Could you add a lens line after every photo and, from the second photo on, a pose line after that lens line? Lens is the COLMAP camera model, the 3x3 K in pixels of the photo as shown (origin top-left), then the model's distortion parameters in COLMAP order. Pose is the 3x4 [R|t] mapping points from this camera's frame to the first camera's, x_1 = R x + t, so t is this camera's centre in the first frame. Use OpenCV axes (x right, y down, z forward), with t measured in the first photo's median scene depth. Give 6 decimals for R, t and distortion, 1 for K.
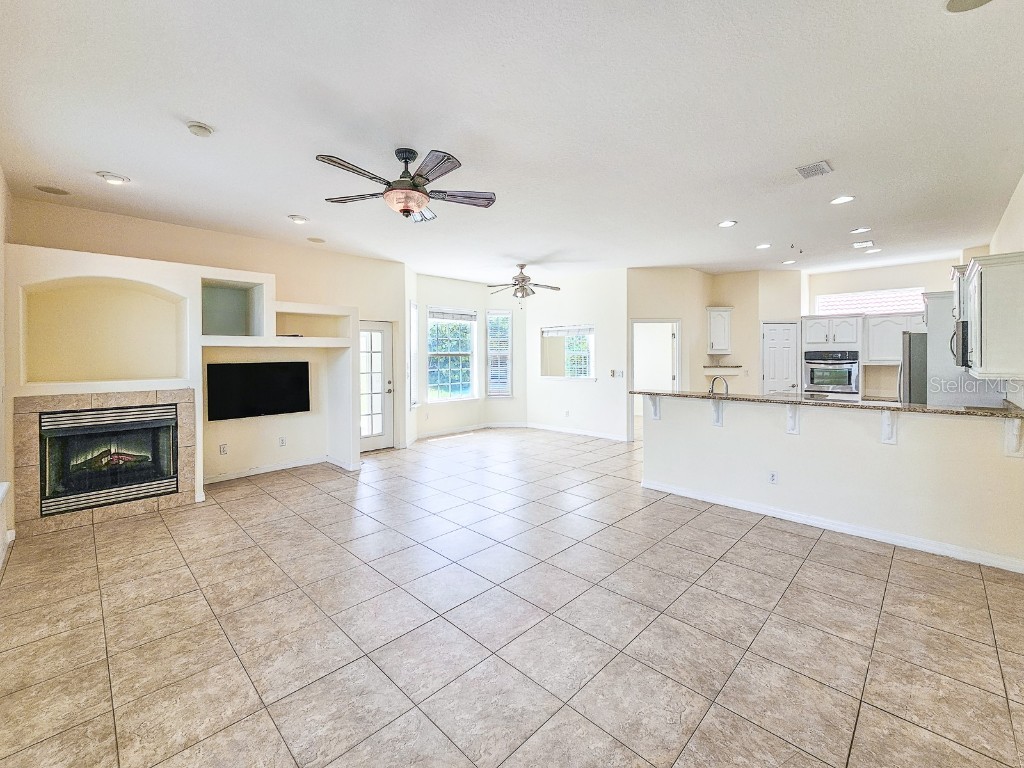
lens RADIAL K [[430.2, 0, 511.7], [0, 430.2, 354.4], [0, 0, 1]] dist [-0.001674, 0.000180]
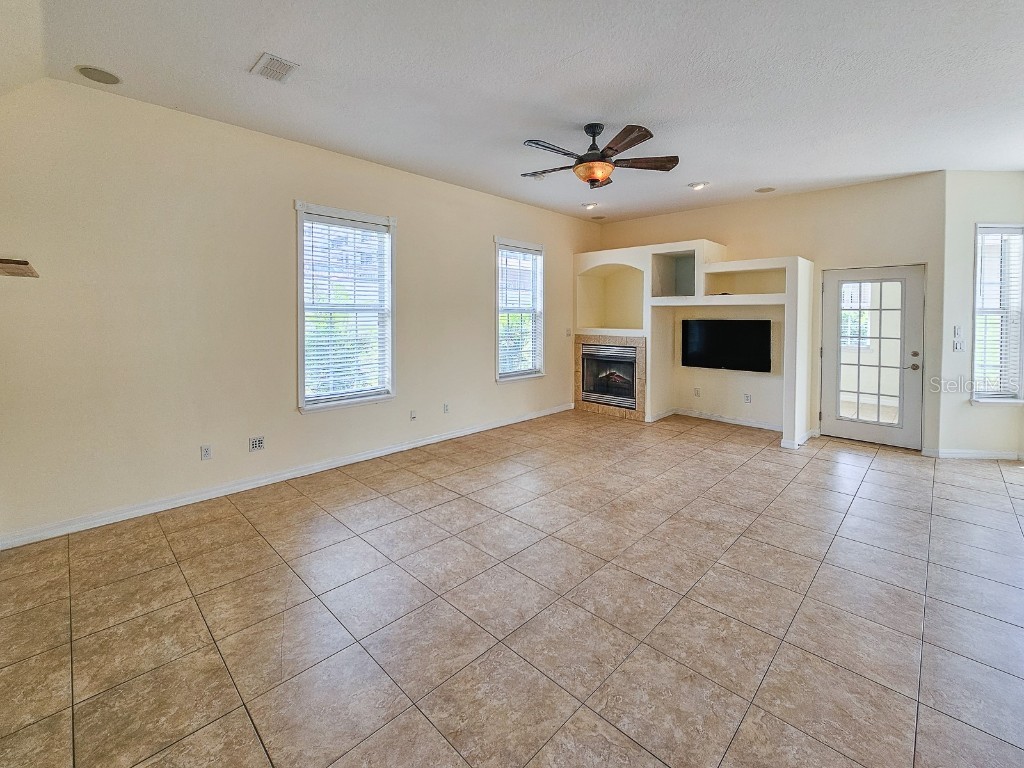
lens RADIAL K [[439.4, 0, 513.9], [0, 439.4, 320.2], [0, 0, 1]] dist [-0.000968, -0.000075]
pose [[0.011575, 0.018248, -0.999766, 0.562309], [-0.003688, 0.999827, 0.018207, 0.001711], [0.999926, 0.003477, 0.011641, 0.501575]]
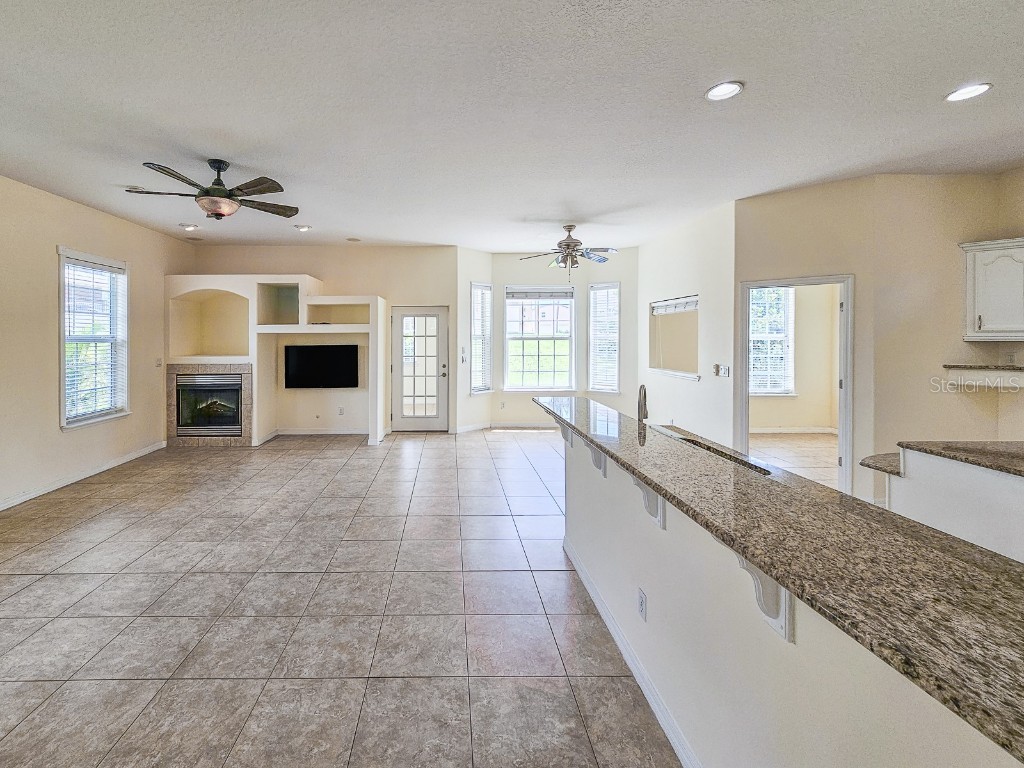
lens RADIAL K [[438.4, 0, 450.6], [0, 438.4, 334.3], [0, 0, 1]] dist [-0.000379, 0.000084]
pose [[0.710135, -0.000862, -0.704065, 0.631257], [0.000685, 1.000000, -0.000534, -0.012833], [0.704065, -0.000103, 0.710135, 0.393571]]
